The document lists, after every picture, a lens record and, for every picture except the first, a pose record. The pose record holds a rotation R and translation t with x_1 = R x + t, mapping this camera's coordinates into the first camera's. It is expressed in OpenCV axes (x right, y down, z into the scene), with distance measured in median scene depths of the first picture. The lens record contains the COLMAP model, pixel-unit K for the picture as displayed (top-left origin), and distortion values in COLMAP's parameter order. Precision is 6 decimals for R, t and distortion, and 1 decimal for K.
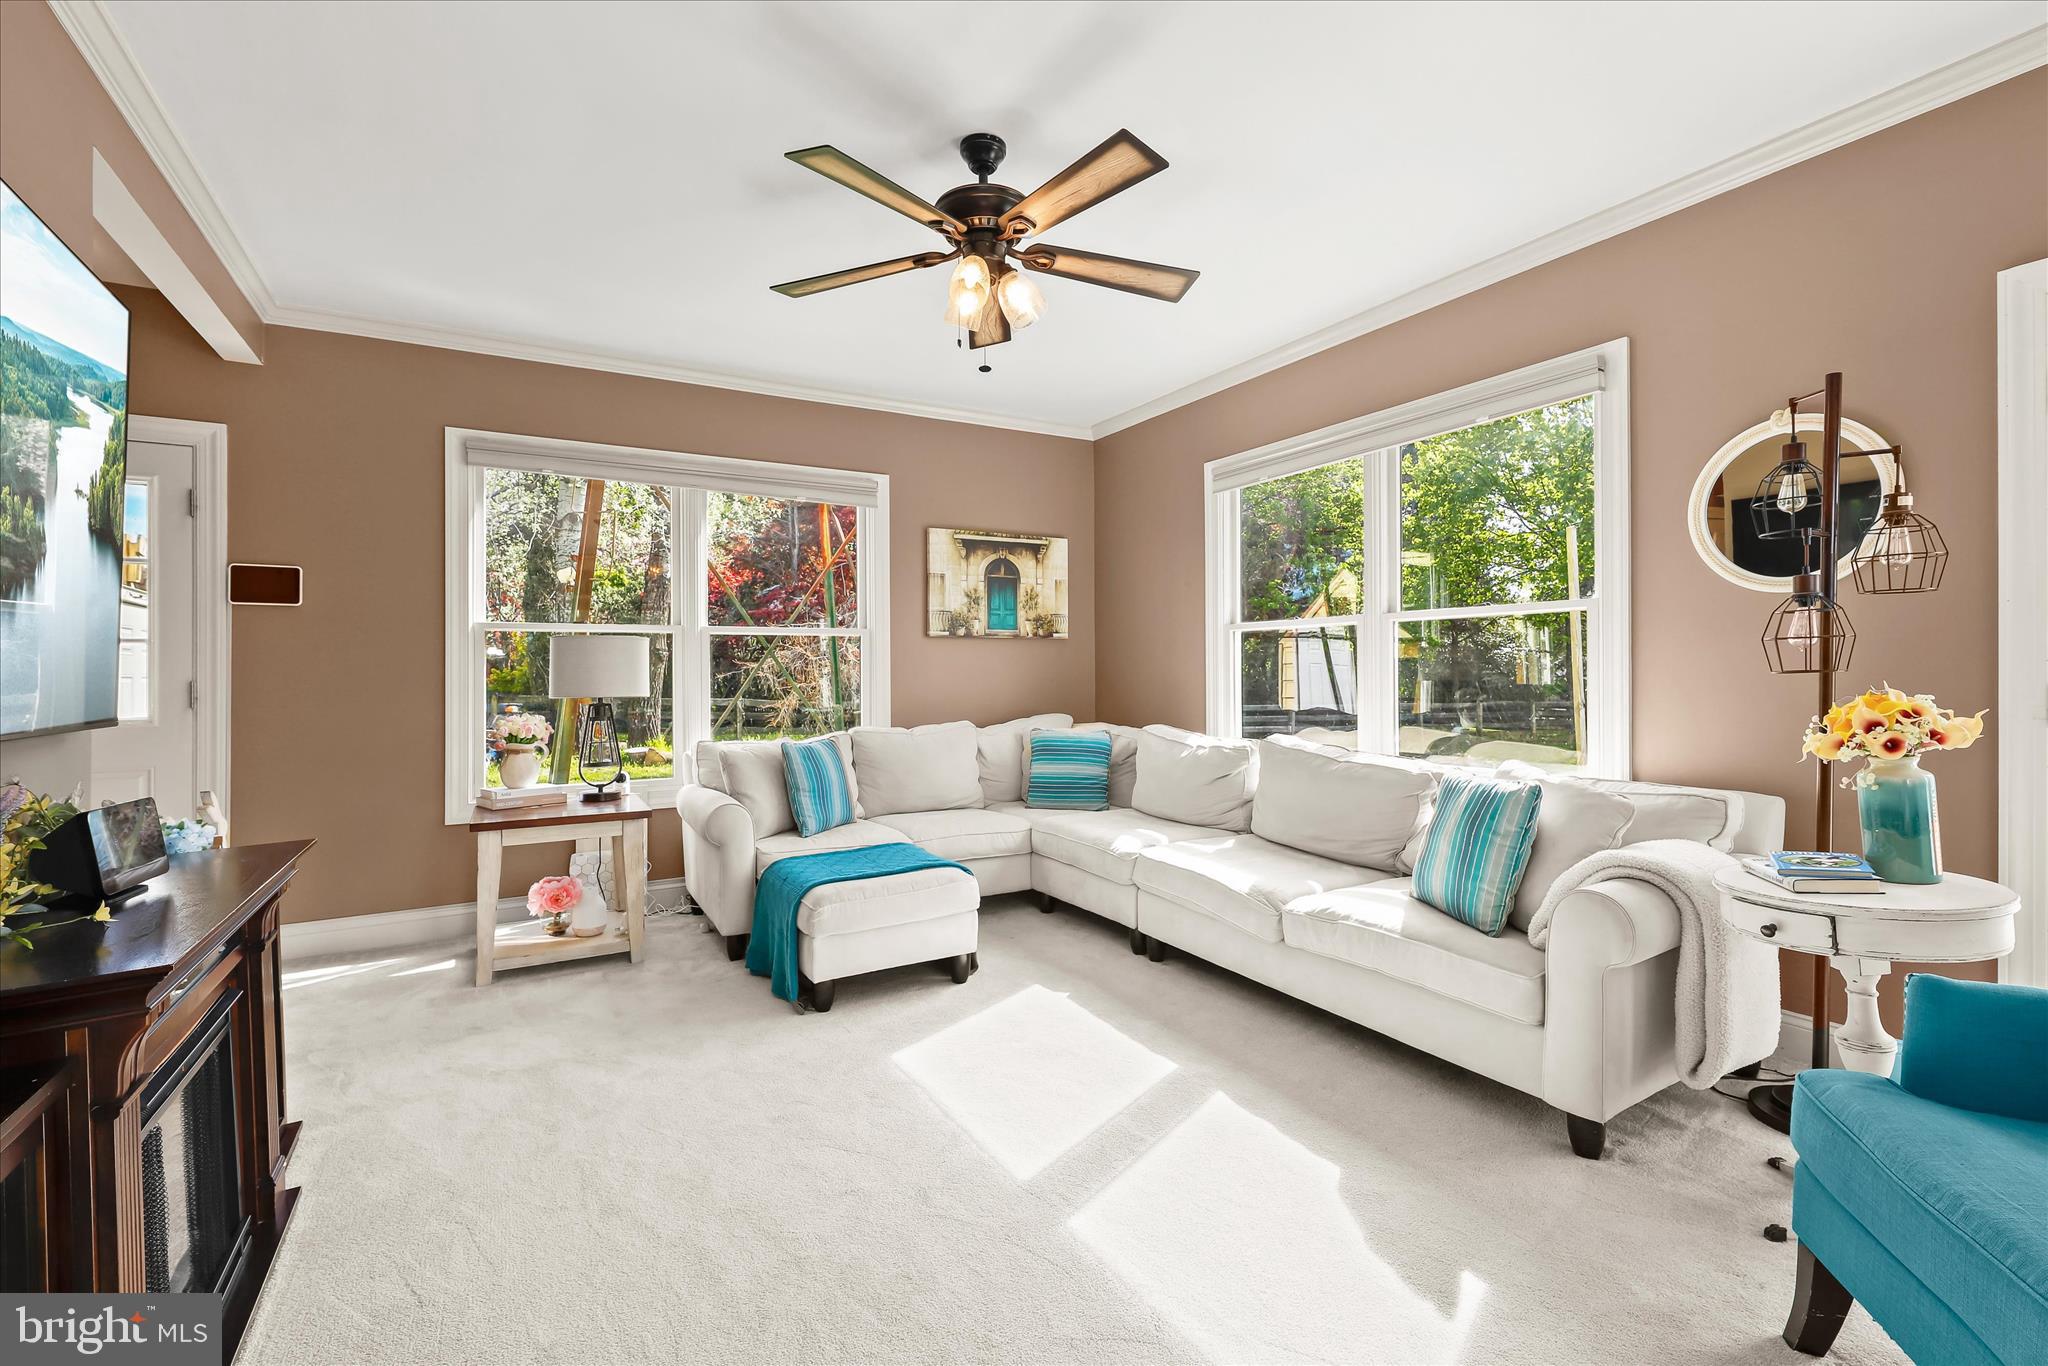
lens RADIAL K [[969.6, 0, 1024.0], [0, 969.6, 683.0], [0, 0, 1]] dist [-0.026339, 0.000320]
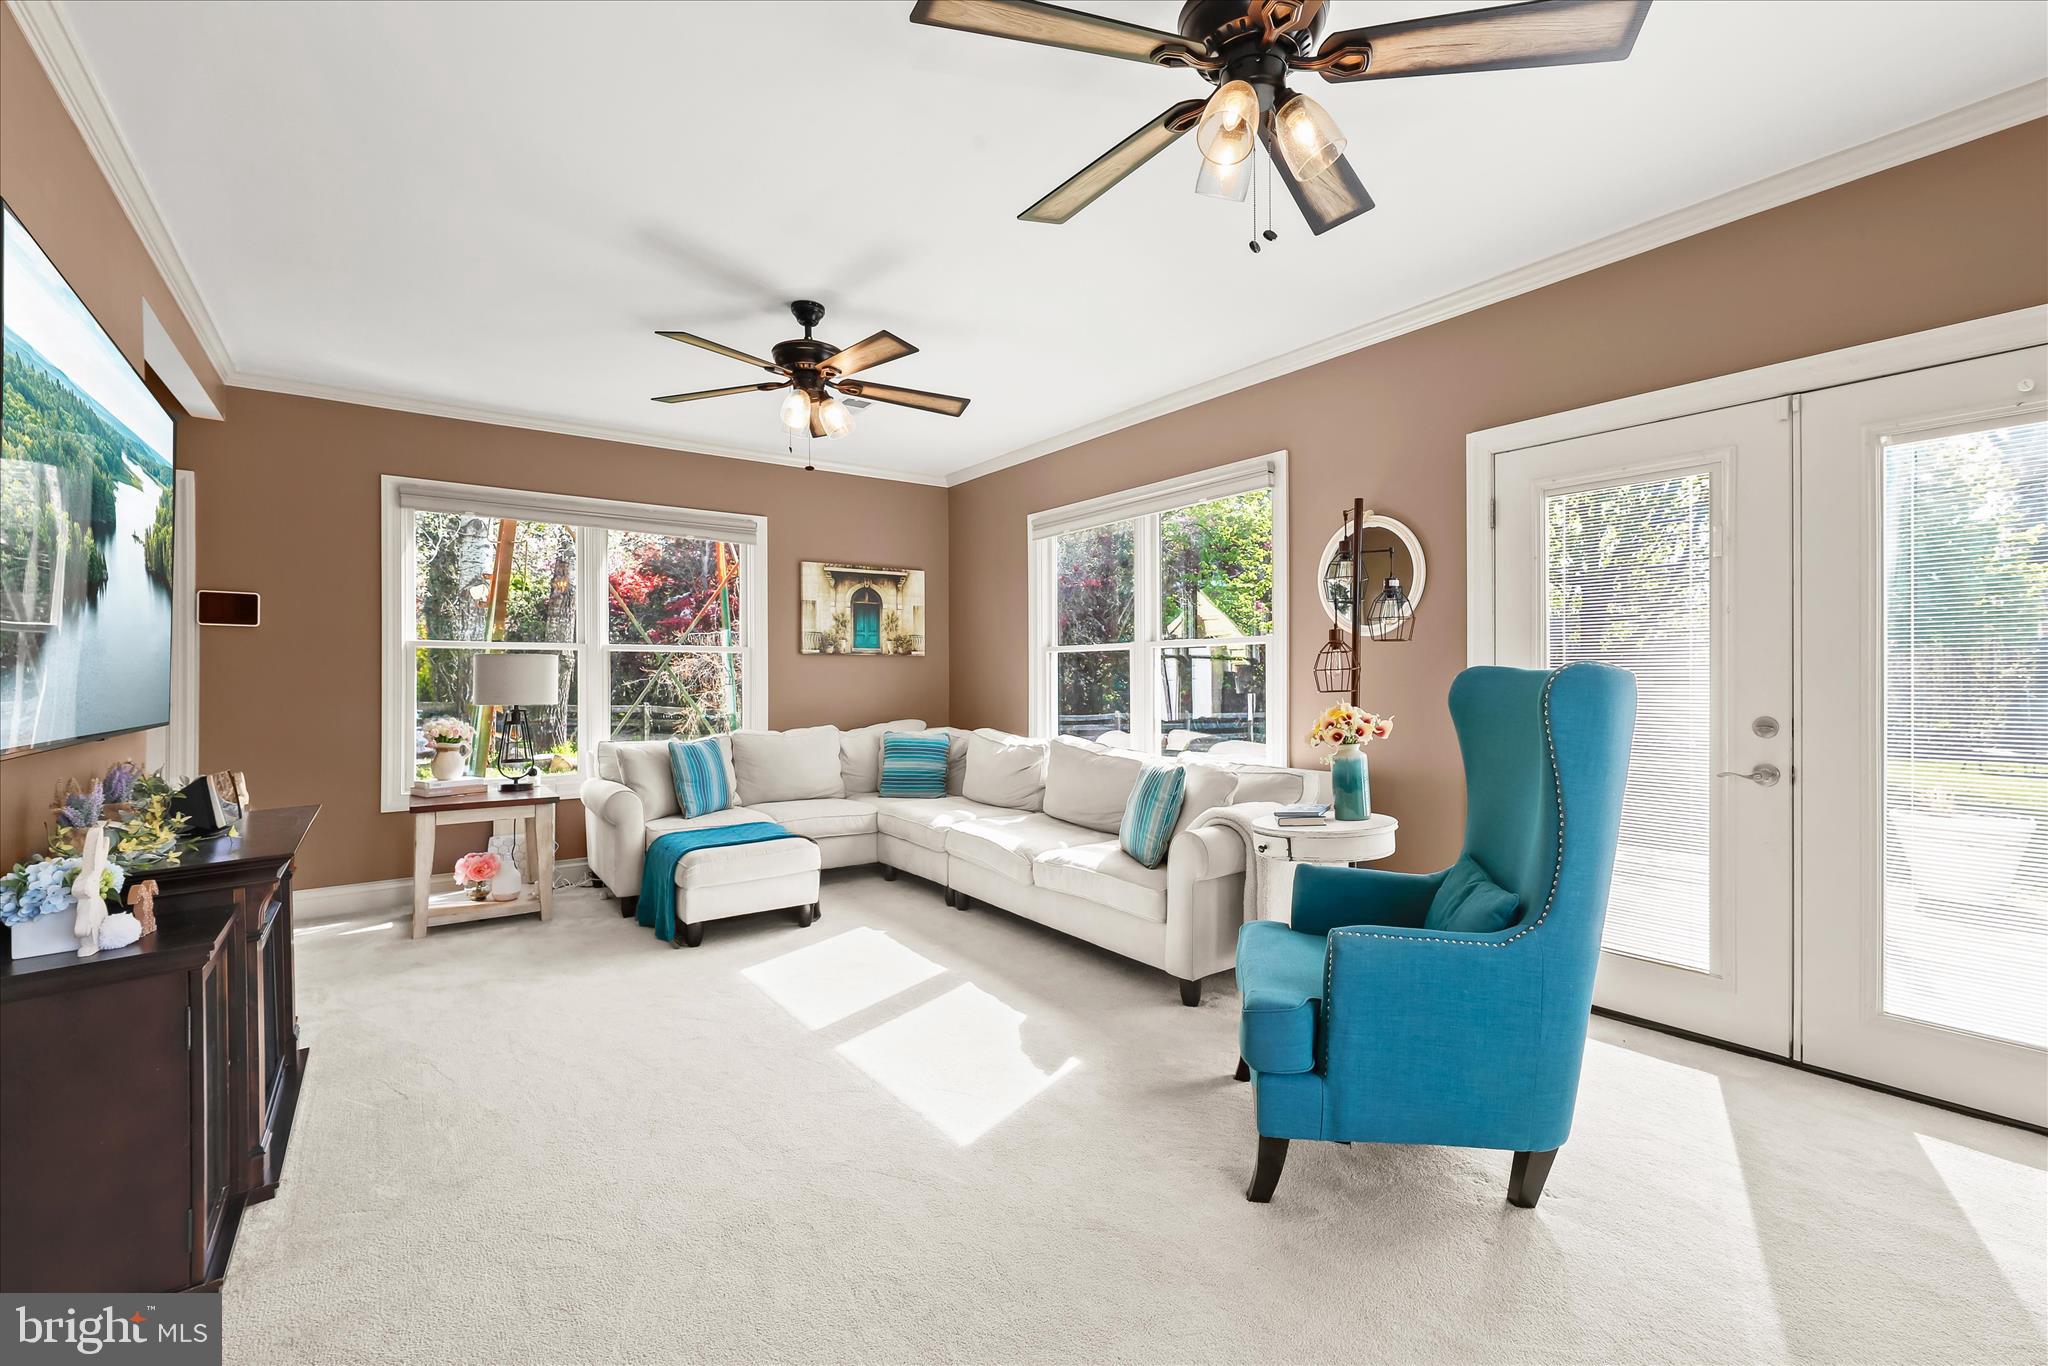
lens RADIAL K [[958.4, 0, 1036.6], [0, 958.4, 690.6], [0, 0, 1]] dist [-0.045331, -0.000796]
pose [[0.994968, 0.002716, 0.100155, 0.096252], [-0.002683, 0.999996, -0.000470, -0.004987], [-0.100156, 0.000199, 0.994972, -0.253364]]
